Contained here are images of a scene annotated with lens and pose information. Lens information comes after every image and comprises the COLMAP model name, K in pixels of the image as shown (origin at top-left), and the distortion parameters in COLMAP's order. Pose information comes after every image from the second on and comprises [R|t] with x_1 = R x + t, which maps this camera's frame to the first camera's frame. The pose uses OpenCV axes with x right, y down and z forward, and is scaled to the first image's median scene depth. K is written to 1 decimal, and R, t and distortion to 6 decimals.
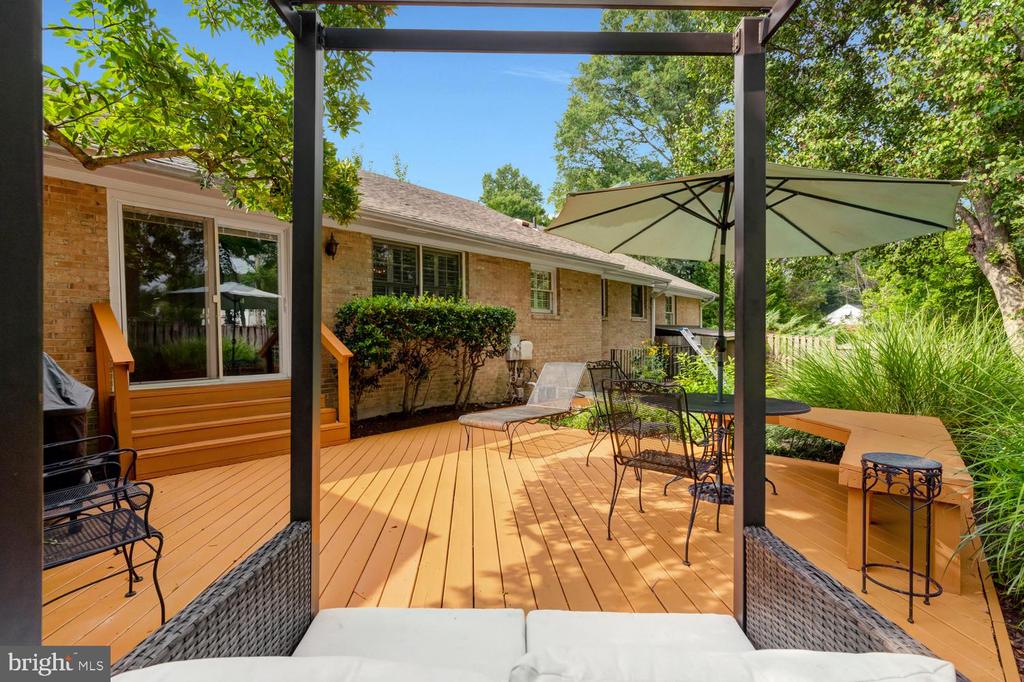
lens RADIAL K [[485.0, 0, 515.5], [0, 485.0, 345.8], [0, 0, 1]] dist [0.002242, -0.000080]
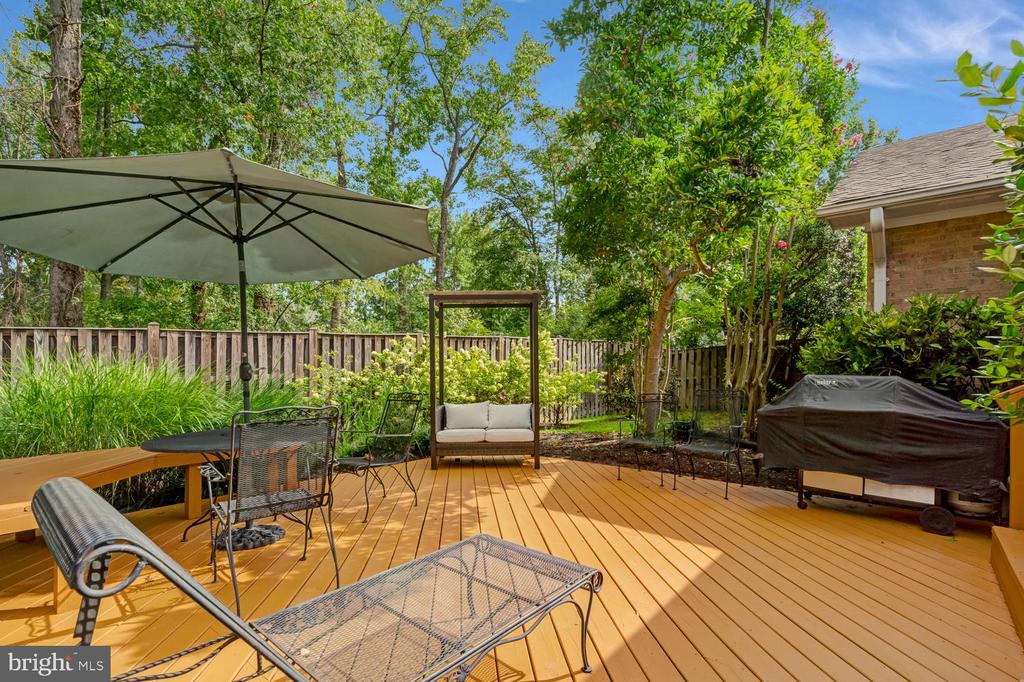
lens RADIAL K [[461.8, 0, 510.6], [0, 461.8, 374.9], [0, 0, 1]] dist [0.000606, 0.000095]
pose [[-0.999953, -0.000519, -0.009693, -0.068264], [-0.000842, 0.999443, 0.033352, -0.028462], [0.009670, 0.033359, -0.999397, 2.203732]]
